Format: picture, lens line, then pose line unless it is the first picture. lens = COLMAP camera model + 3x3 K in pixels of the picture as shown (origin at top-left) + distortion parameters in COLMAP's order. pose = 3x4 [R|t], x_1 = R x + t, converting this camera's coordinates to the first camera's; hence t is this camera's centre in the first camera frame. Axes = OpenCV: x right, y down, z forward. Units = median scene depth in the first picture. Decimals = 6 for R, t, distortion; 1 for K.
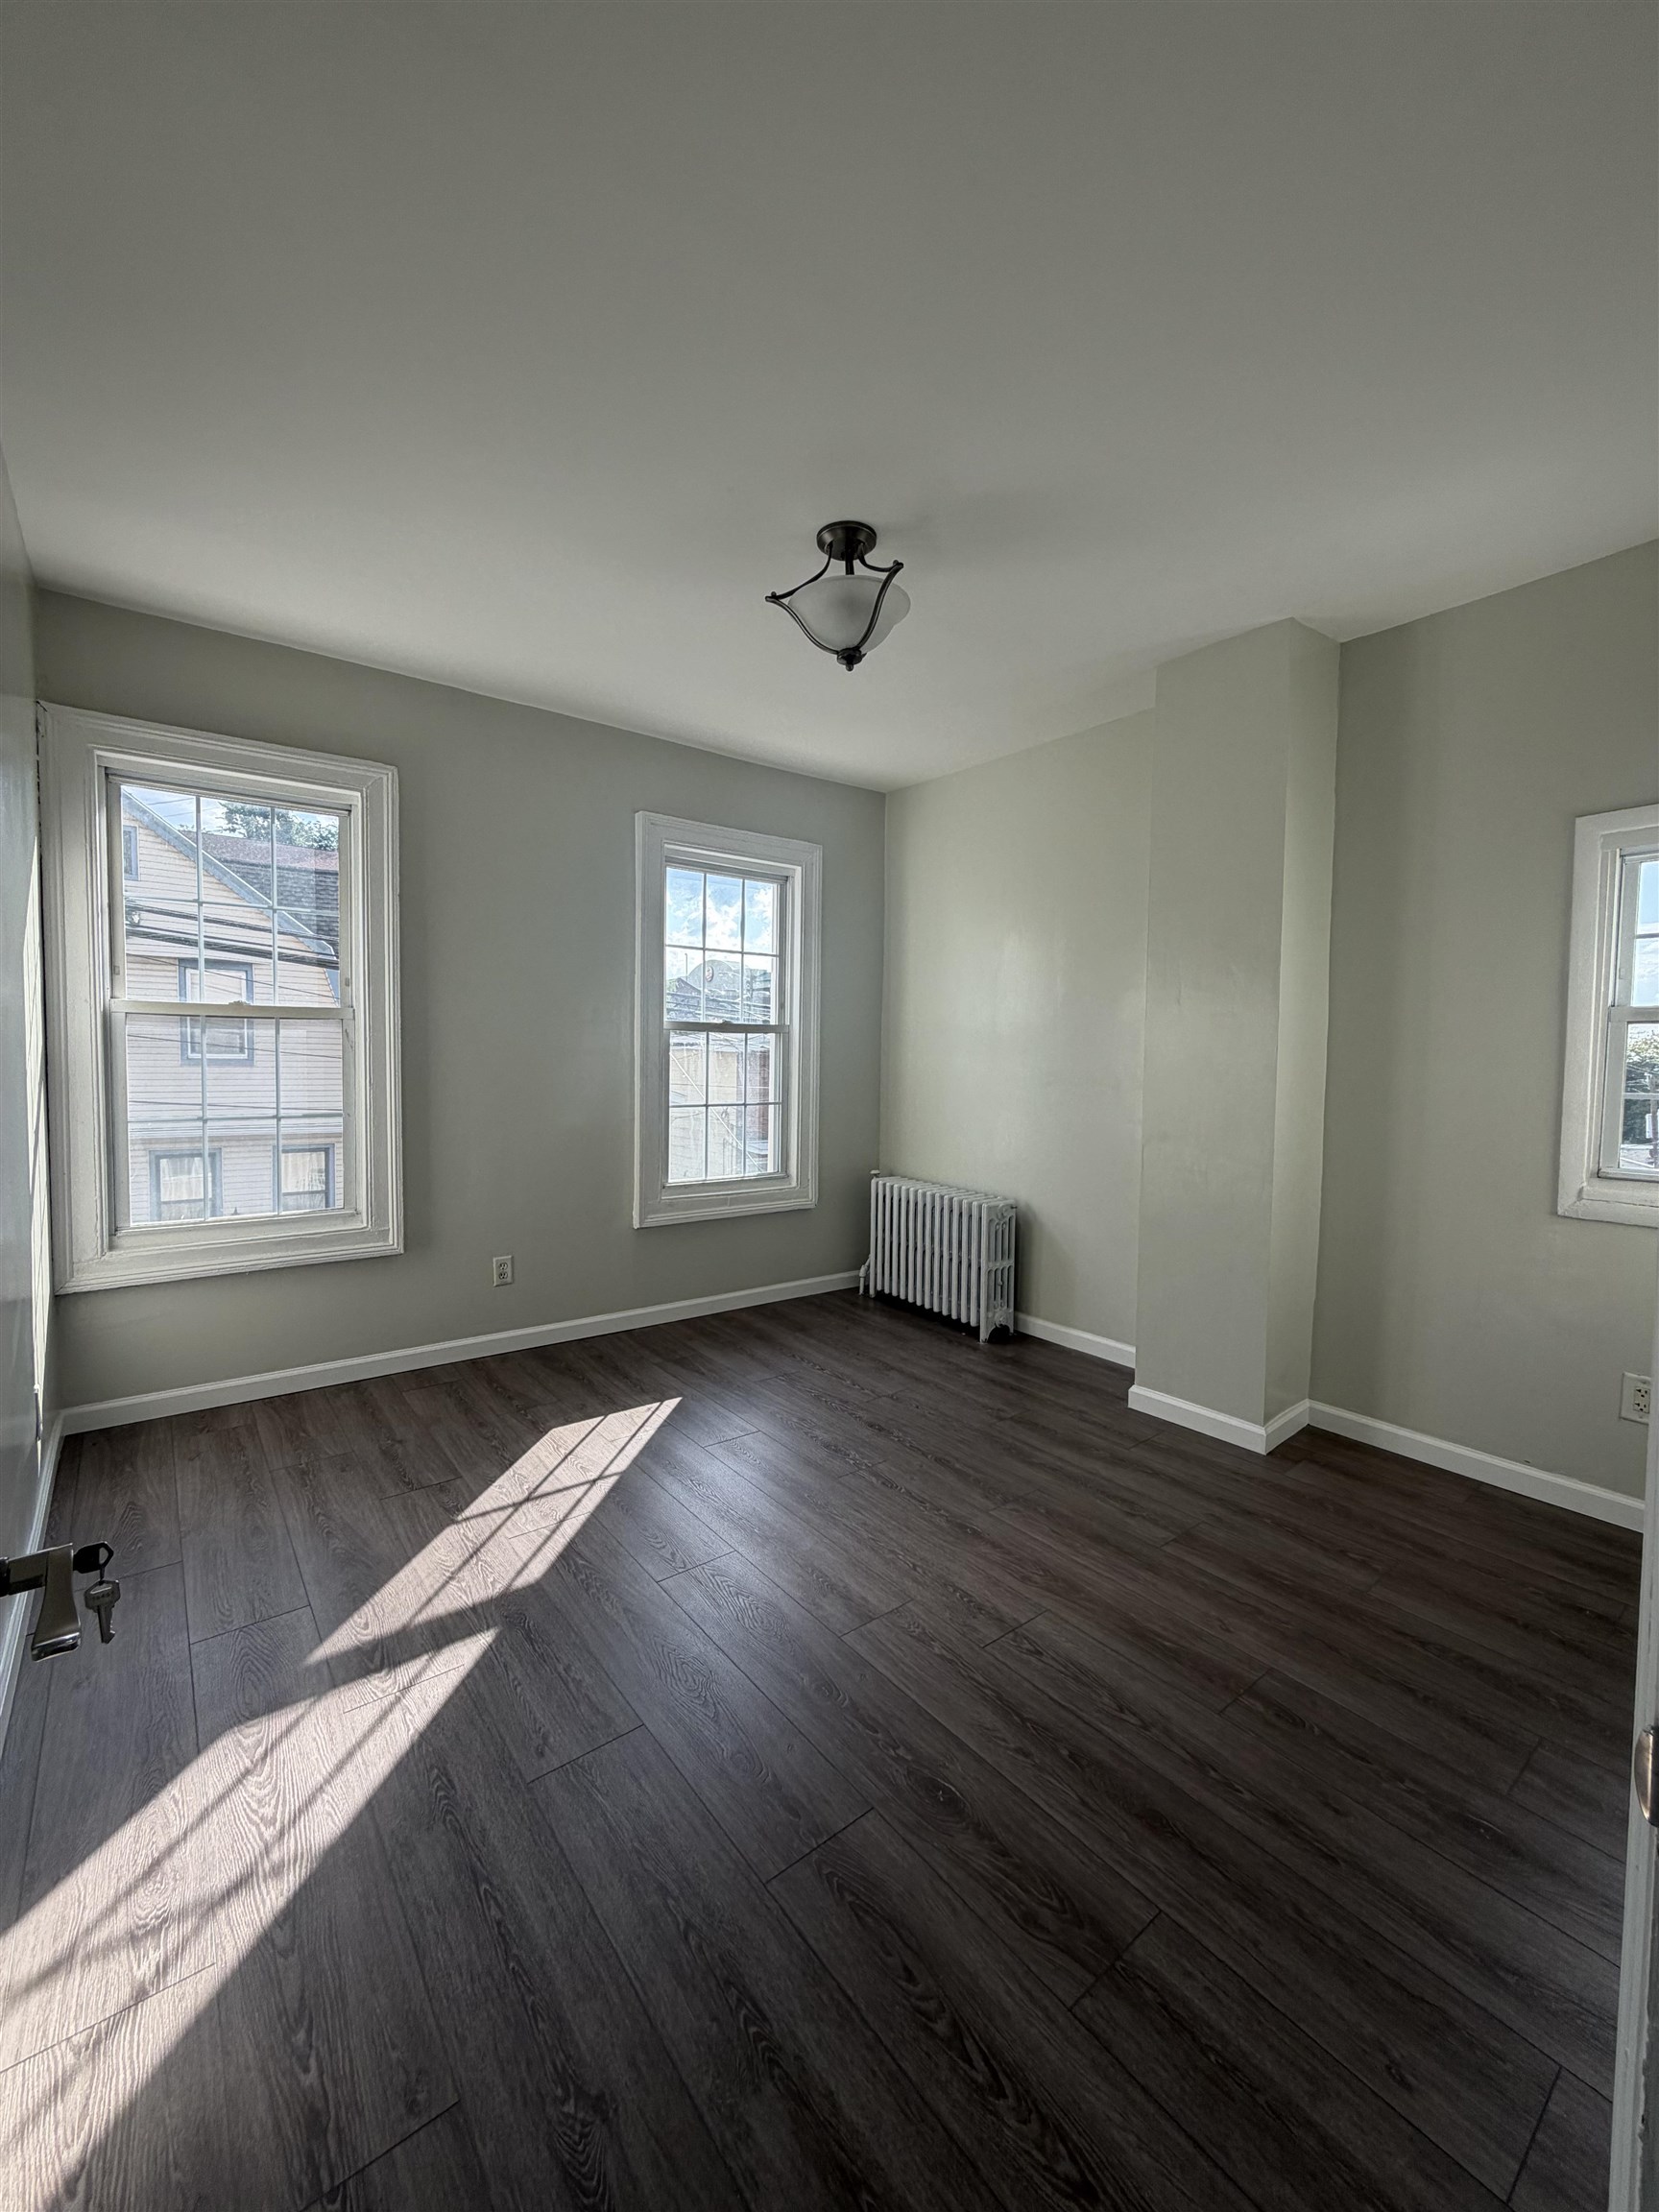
lens RADIAL K [[878.1, 0, 827.4], [0, 878.1, 1098.5], [0, 0, 1]] dist [-0.000281, 0.000202]
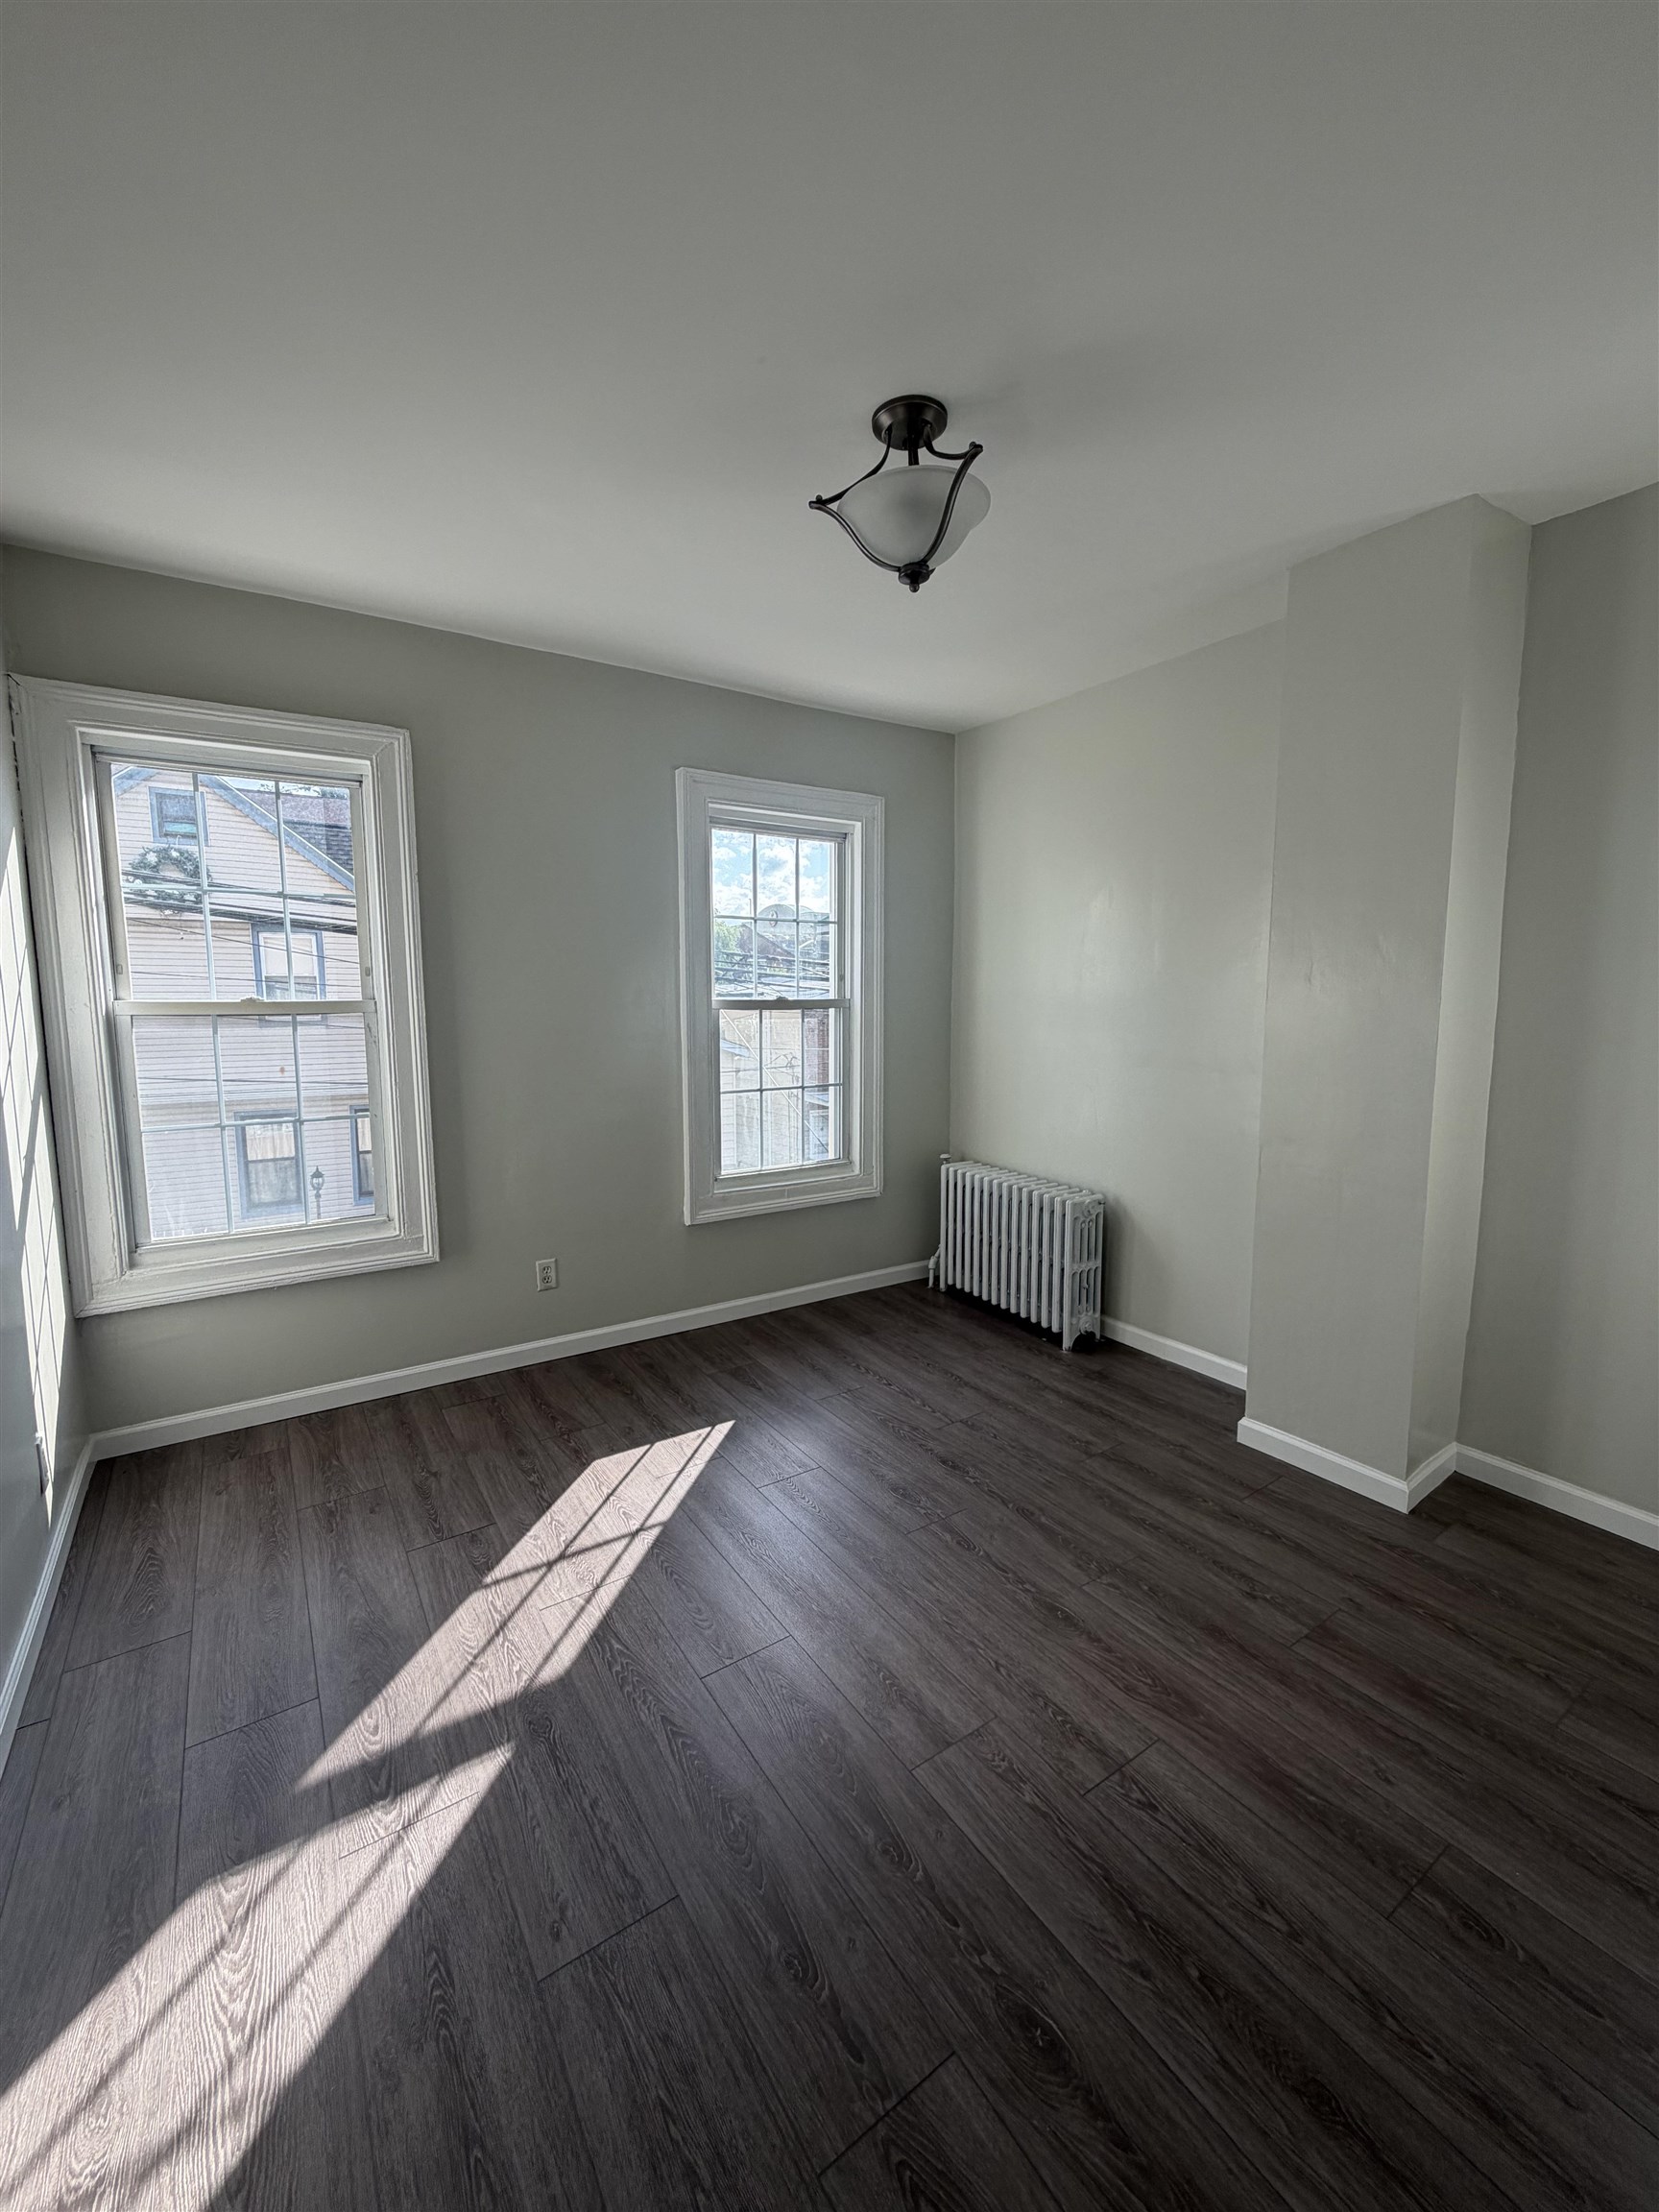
lens RADIAL K [[878.1, 0, 827.9], [0, 878.1, 1097.7], [0, 0, 1]] dist [-0.000281, 0.000202]
pose [[0.997161, -0.008068, -0.074867, 0.002326], [0.012764, 0.997965, 0.062467, -0.067344], [0.074210, -0.063245, 0.995235, 0.145320]]
